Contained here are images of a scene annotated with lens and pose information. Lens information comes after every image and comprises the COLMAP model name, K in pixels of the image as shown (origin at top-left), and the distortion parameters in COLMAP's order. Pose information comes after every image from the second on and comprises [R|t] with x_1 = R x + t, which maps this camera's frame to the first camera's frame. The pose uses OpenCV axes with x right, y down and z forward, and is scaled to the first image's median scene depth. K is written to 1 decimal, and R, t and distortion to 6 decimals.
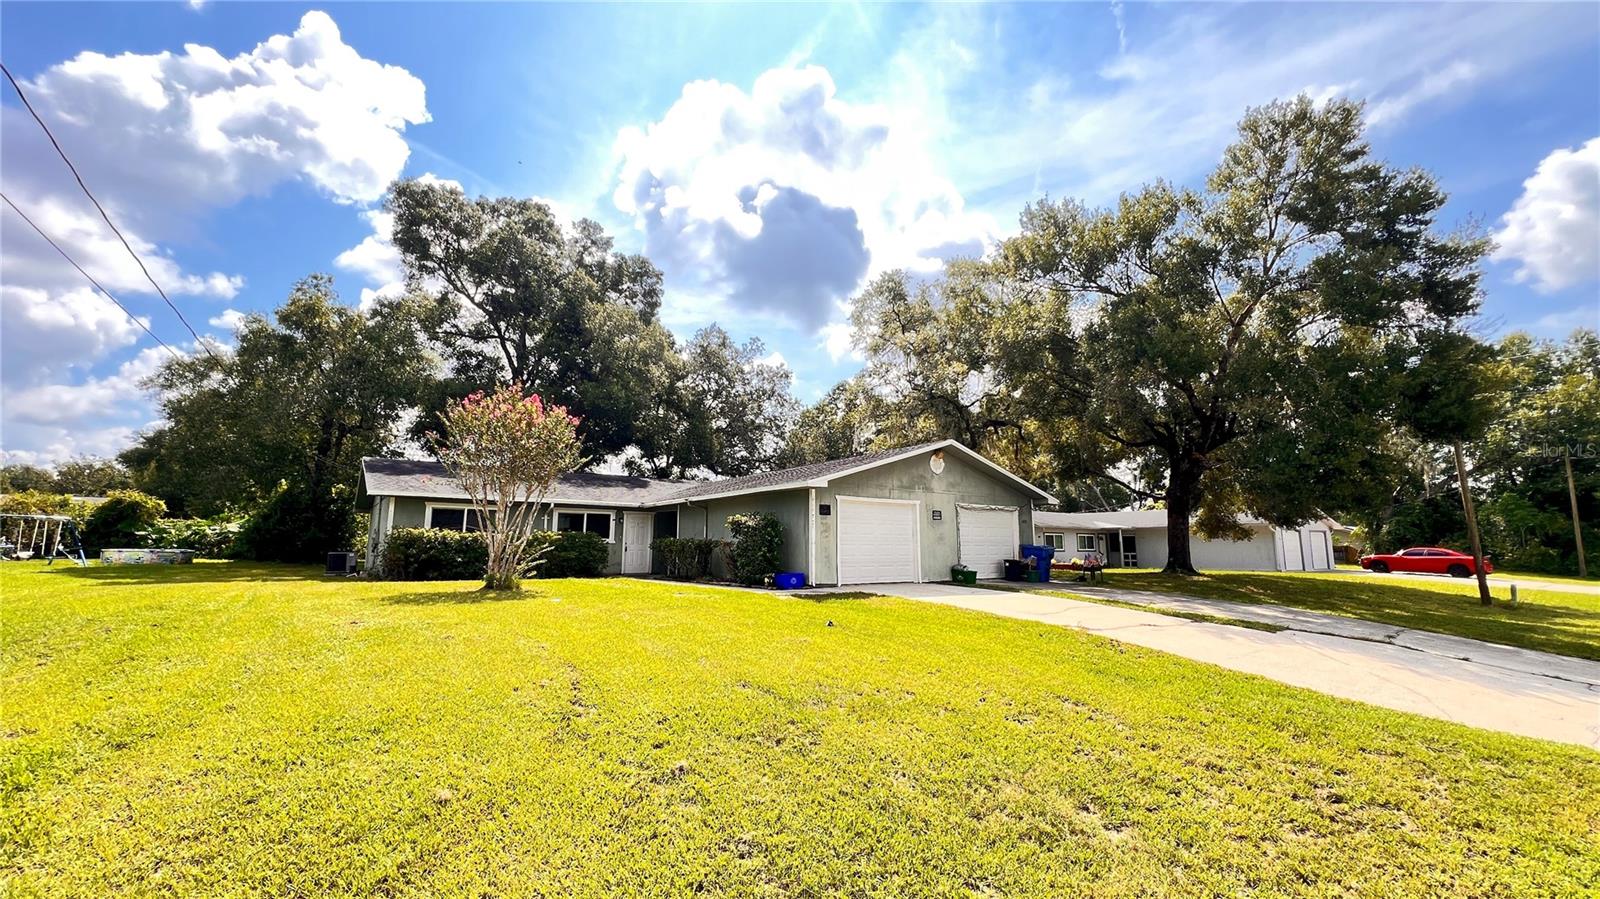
lens RADIAL K [[639.6, 0, 800.0], [0, 639.6, 449.5], [0, 0, 1]] dist [-0.000044, -0.000071]
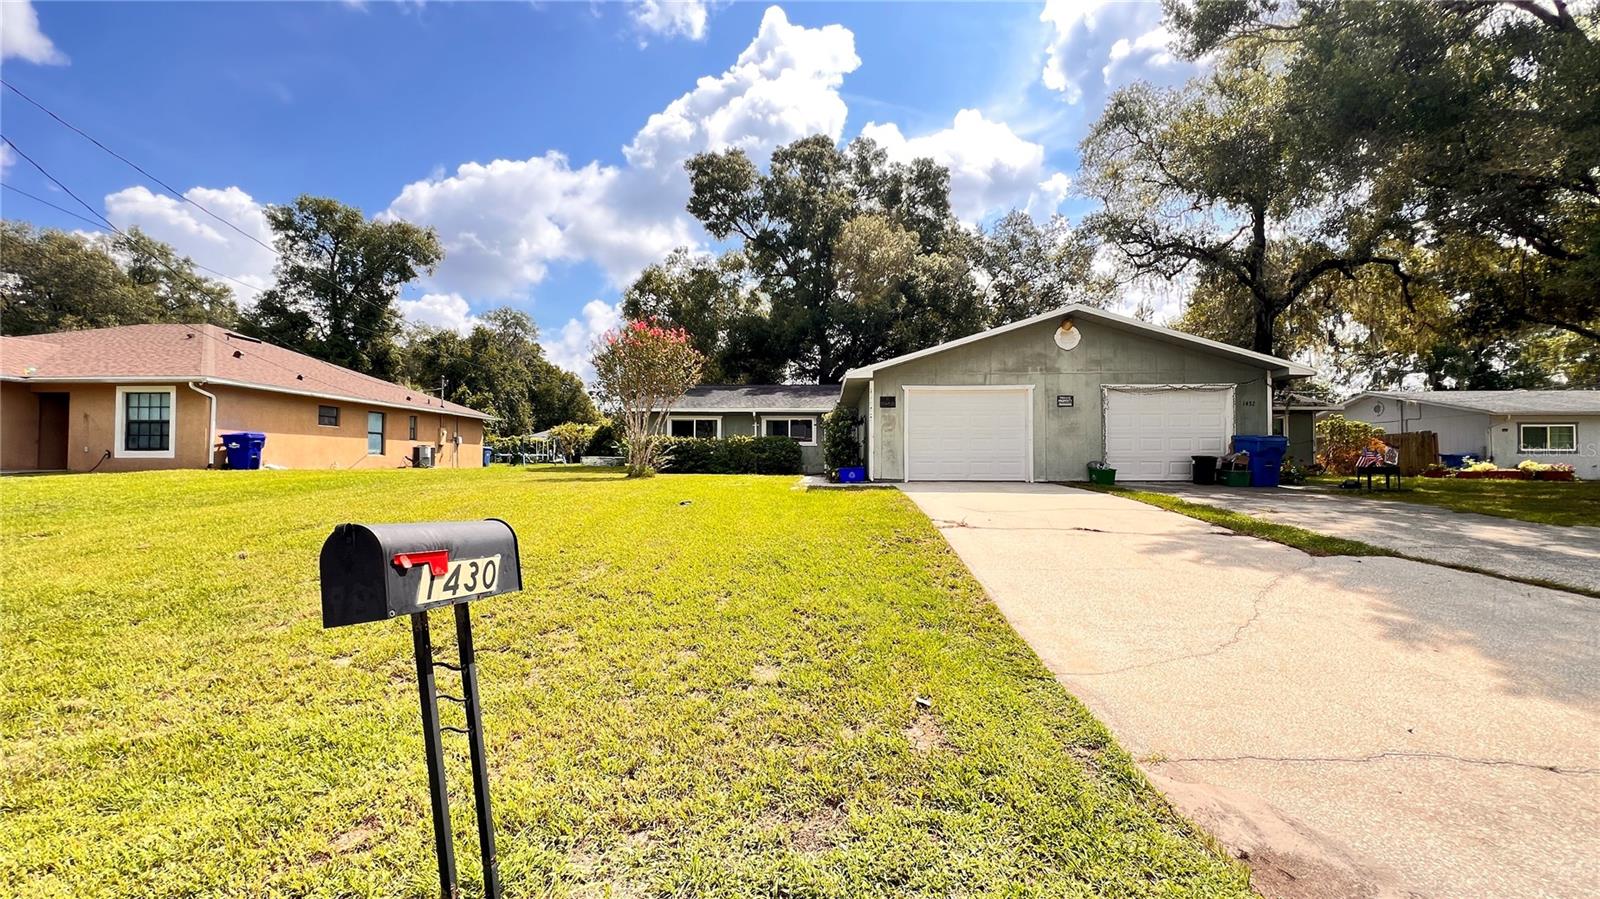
lens RADIAL K [[637.5, 0, 799.8], [0, 637.5, 474.7], [0, 0, 1]] dist [-0.000823, -0.000030]
pose [[0.774648, 0.009060, -0.632327, 0.445574], [0.099714, 0.985640, 0.136278, 0.048420], [0.624482, -0.168620, 0.762621, 0.148087]]
